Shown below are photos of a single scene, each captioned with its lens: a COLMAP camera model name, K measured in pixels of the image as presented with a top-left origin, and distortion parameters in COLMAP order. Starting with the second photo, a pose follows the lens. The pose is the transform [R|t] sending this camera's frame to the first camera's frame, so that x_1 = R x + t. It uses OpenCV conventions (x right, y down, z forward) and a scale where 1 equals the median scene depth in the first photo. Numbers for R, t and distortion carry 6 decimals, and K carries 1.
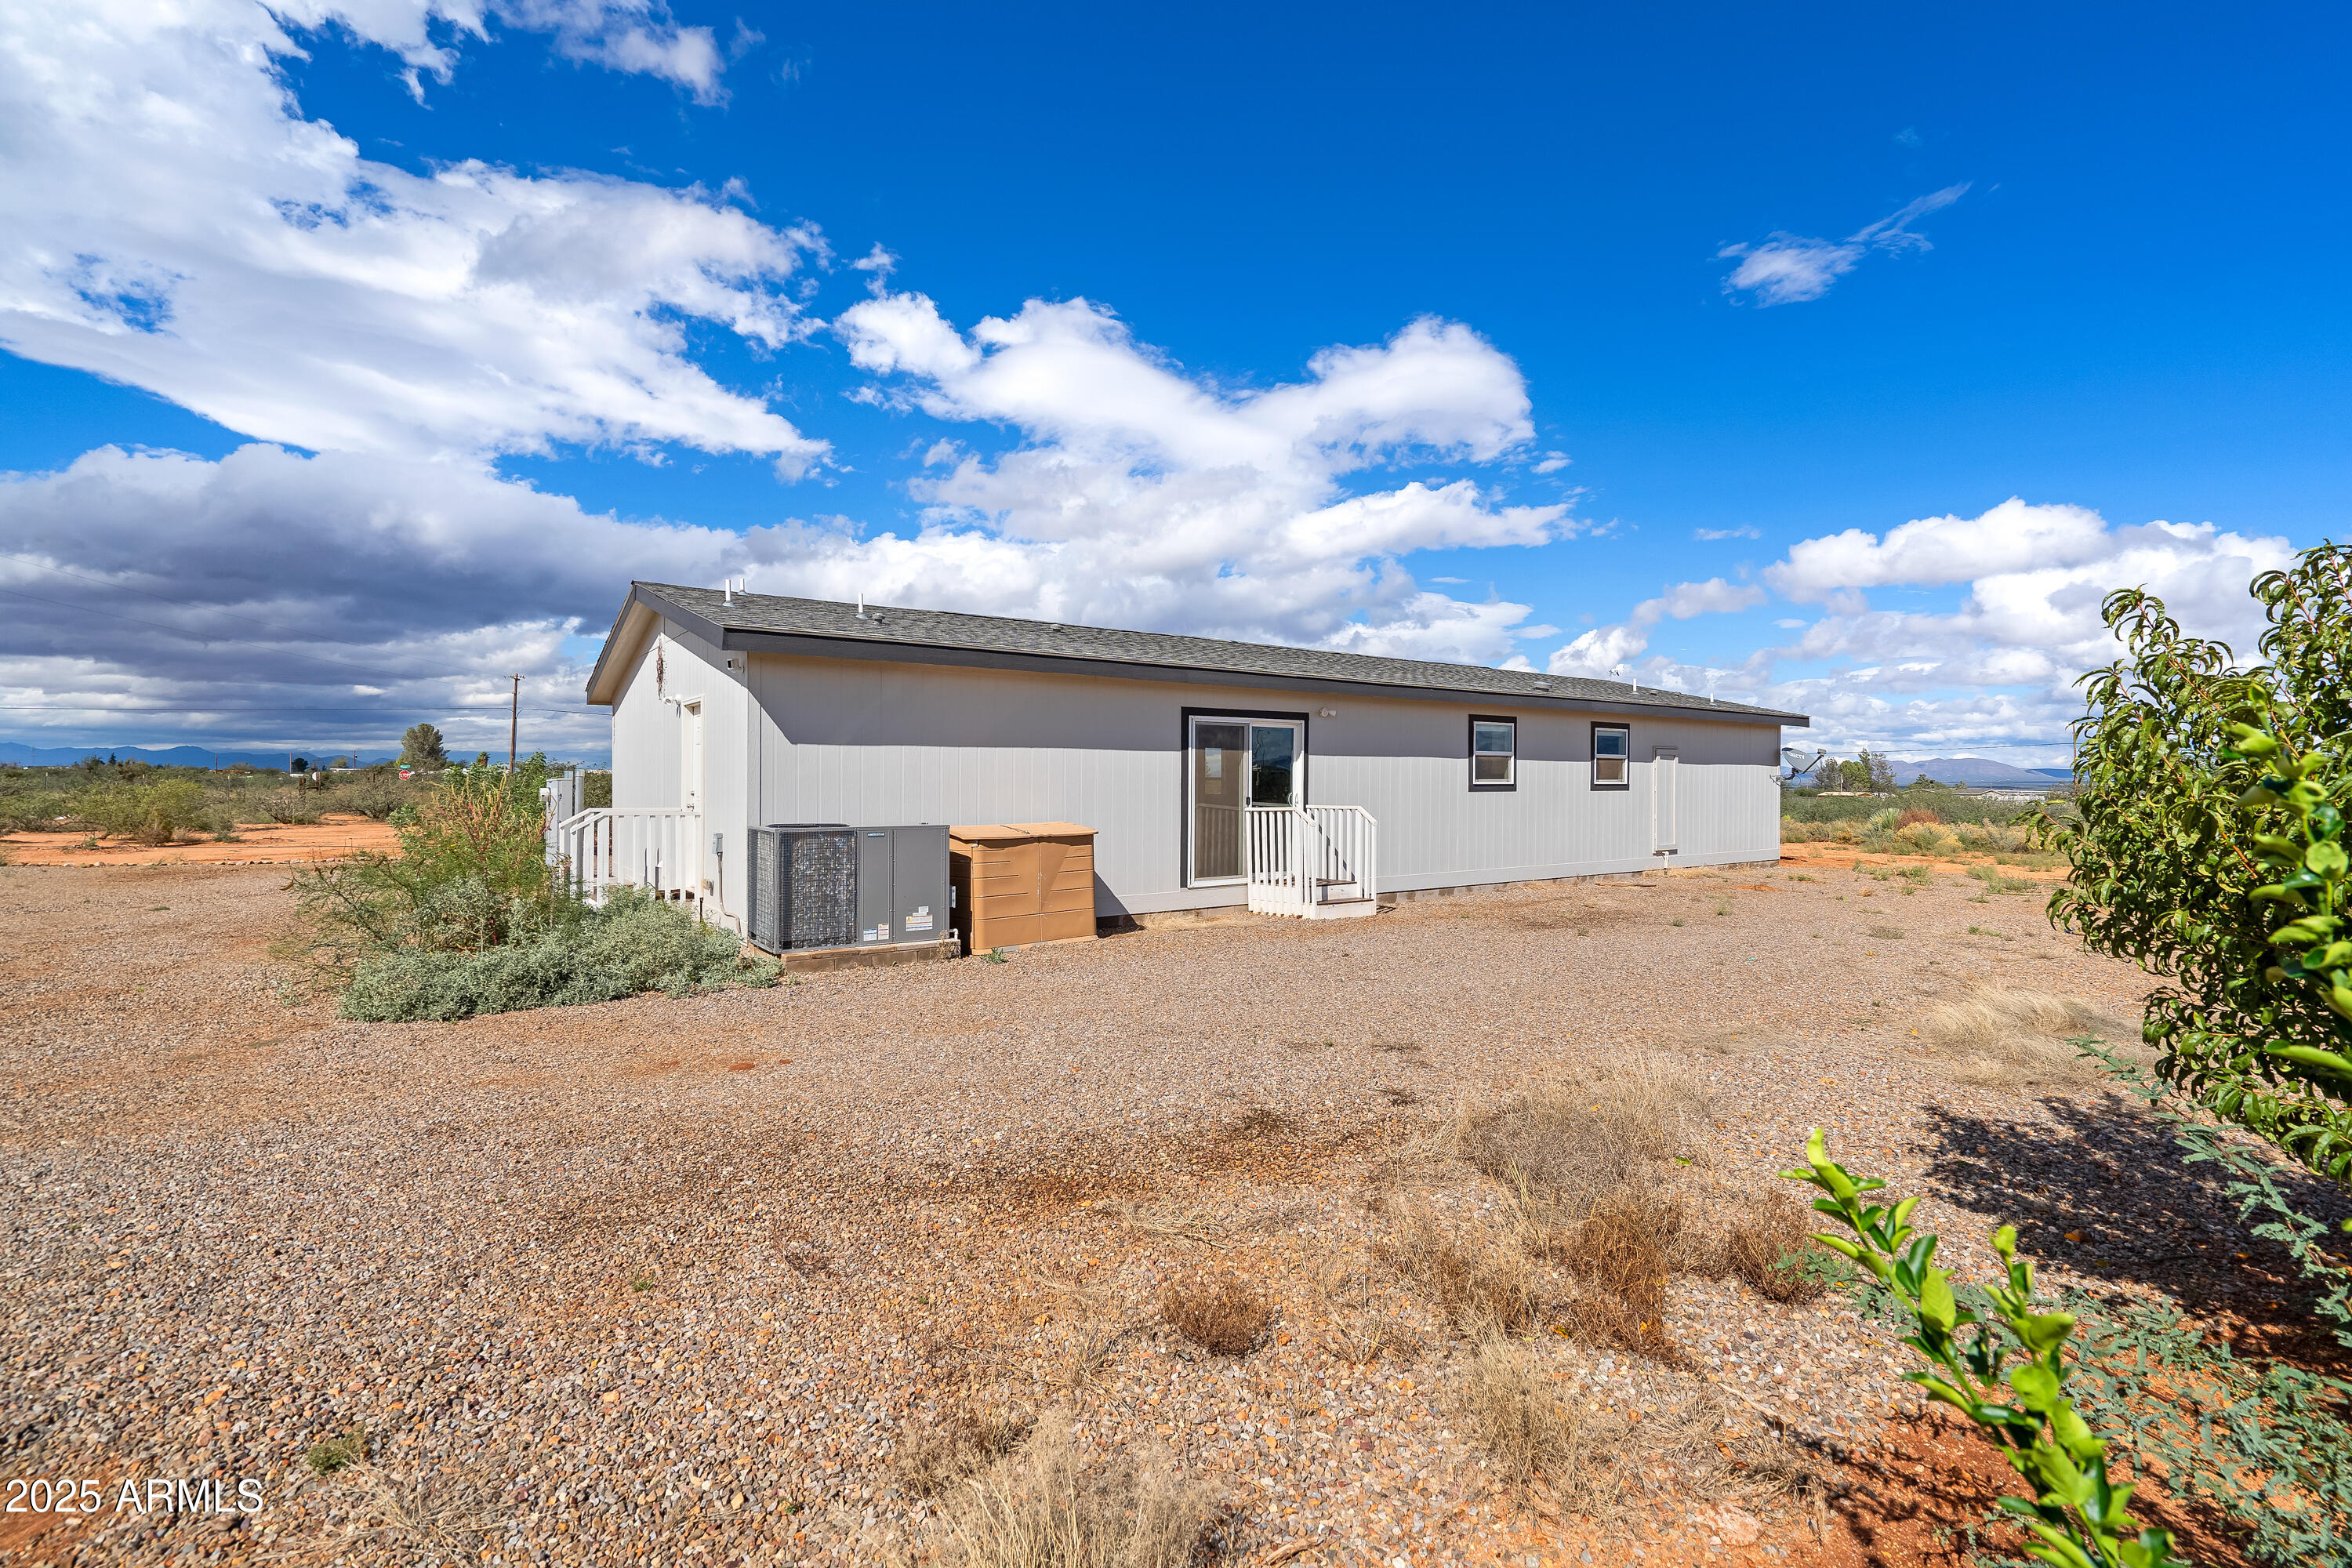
lens RADIAL K [[1061.3, 0, 1181.1], [0, 1061.3, 781.1], [0, 0, 1]] dist [0.000510, 0.000037]
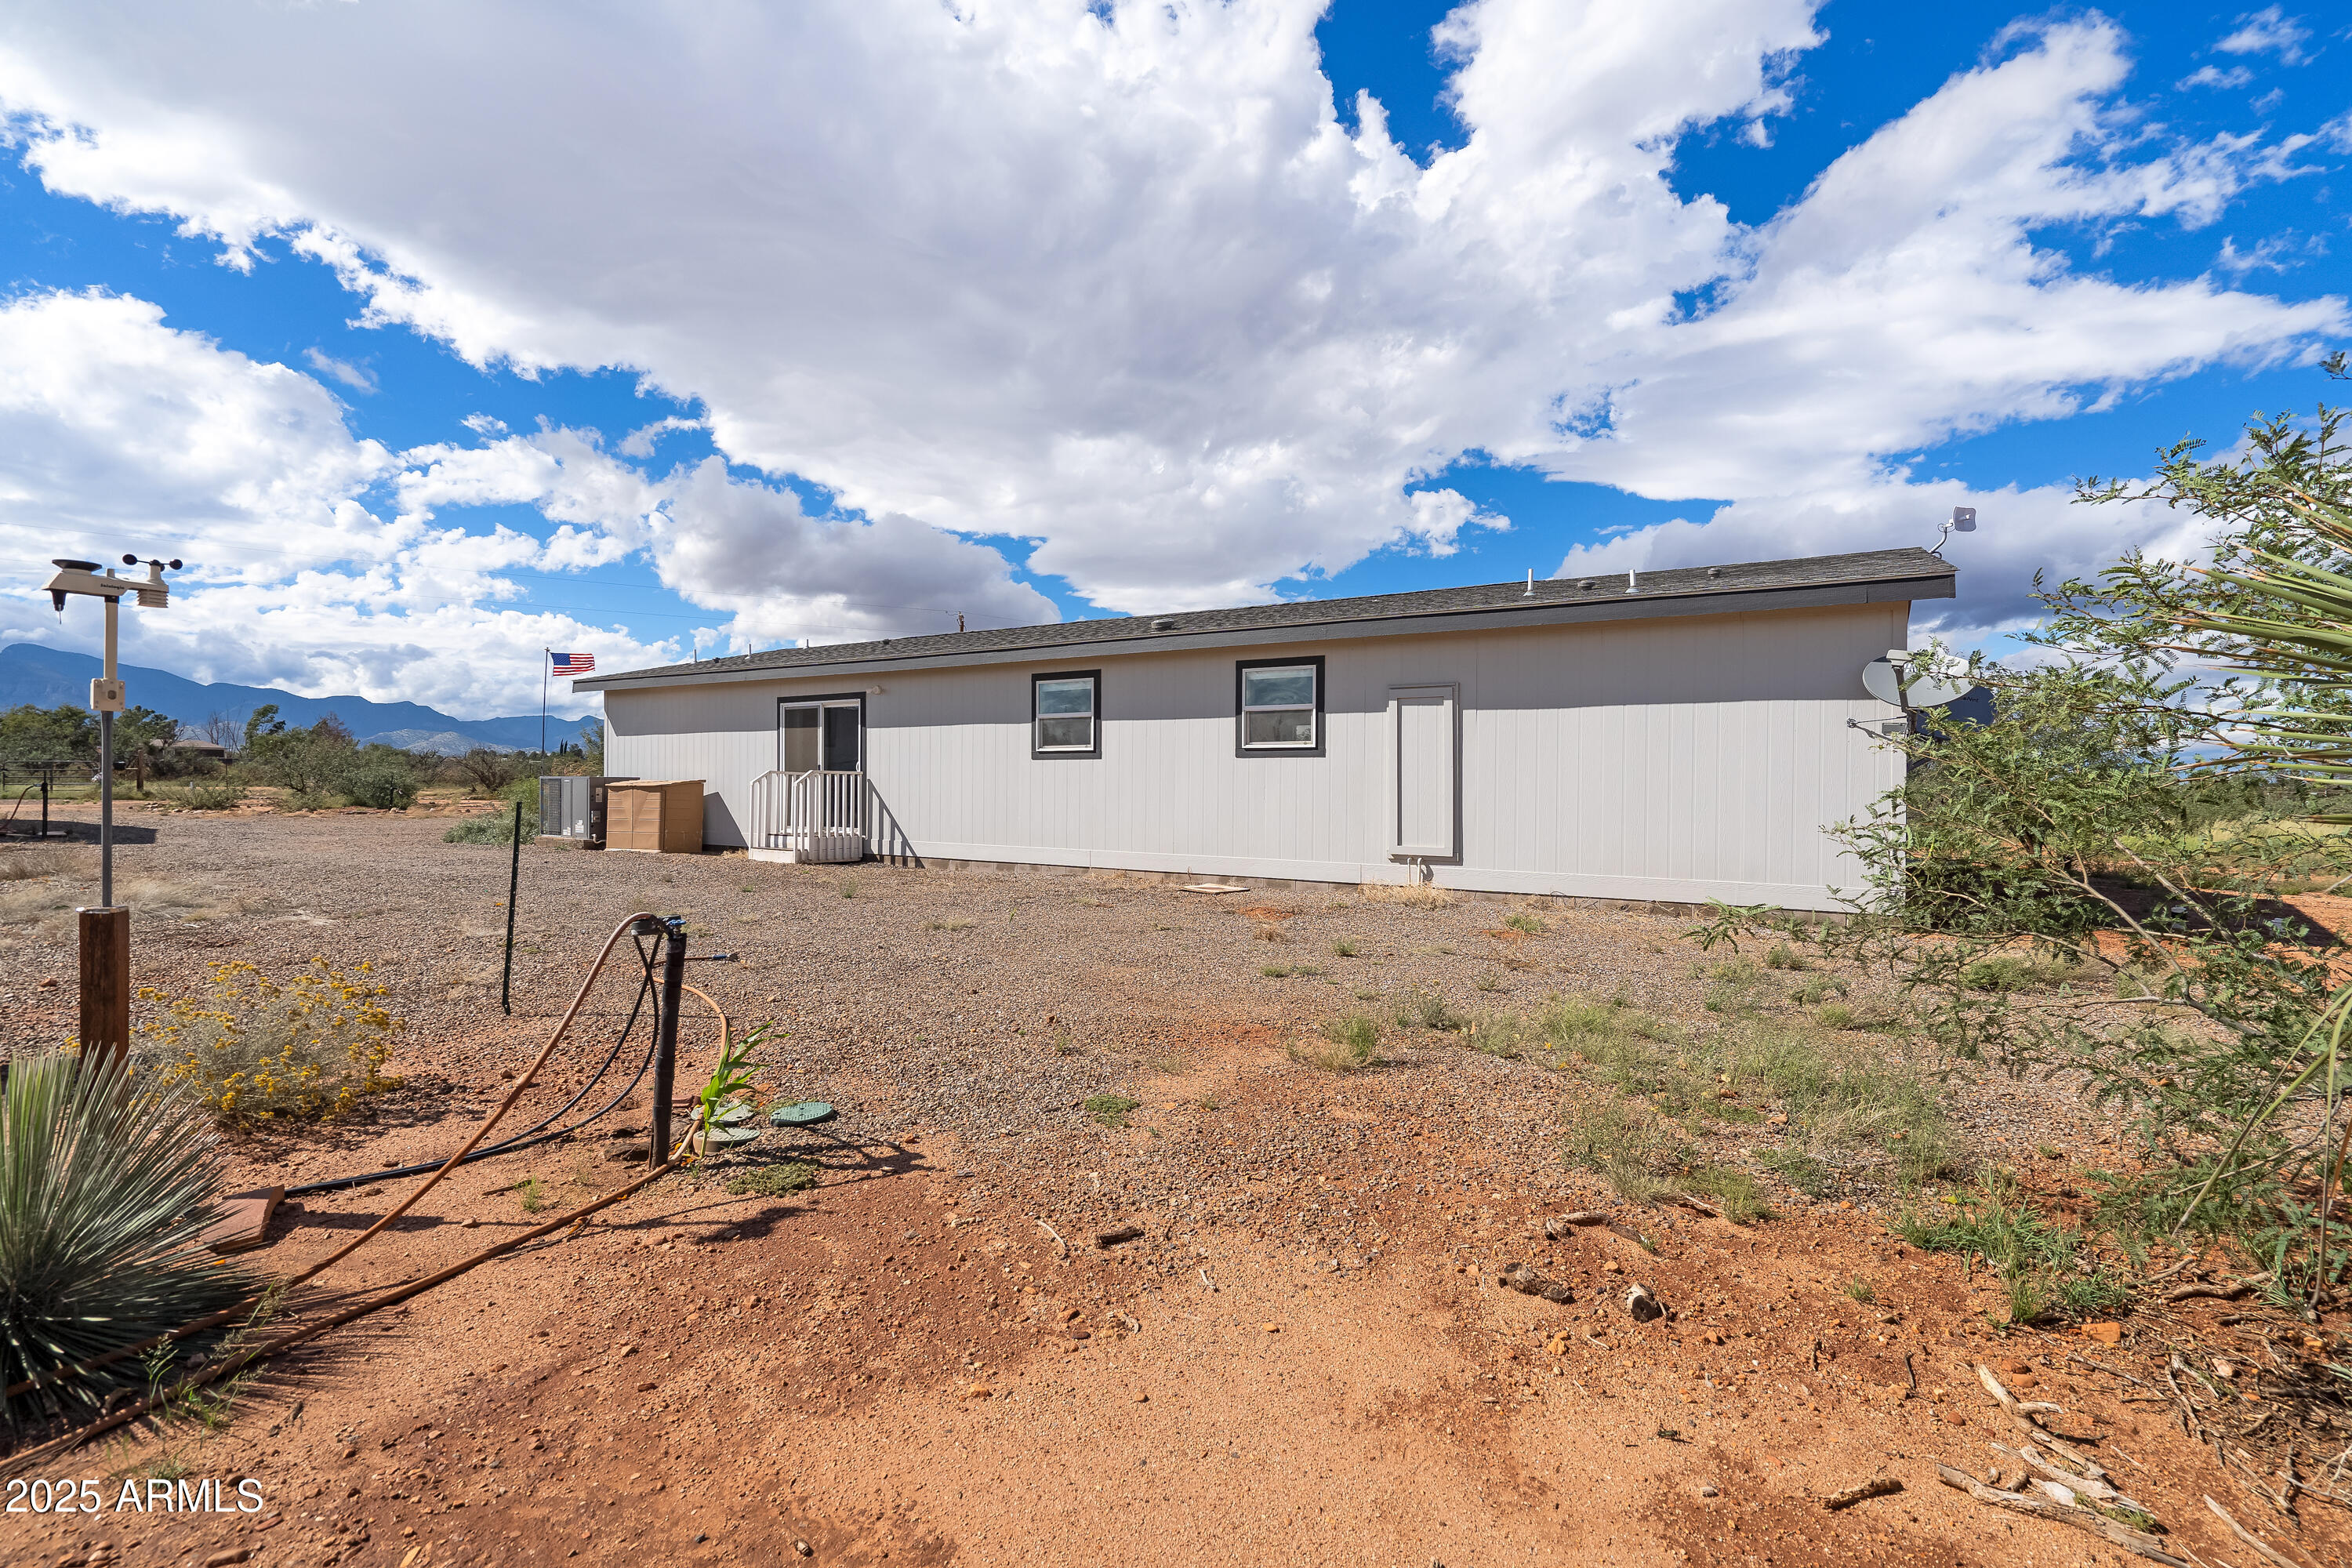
lens RADIAL K [[1061.3, 0, 1181.1], [0, 1061.3, 781.1], [0, 0, 1]] dist [0.000510, 0.000037]
pose [[0.352283, -0.001020, -0.935893, 0.942325], [-0.000217, 0.999999, -0.001171, 0.024789], [0.935893, 0.000616, 0.352283, 0.659274]]
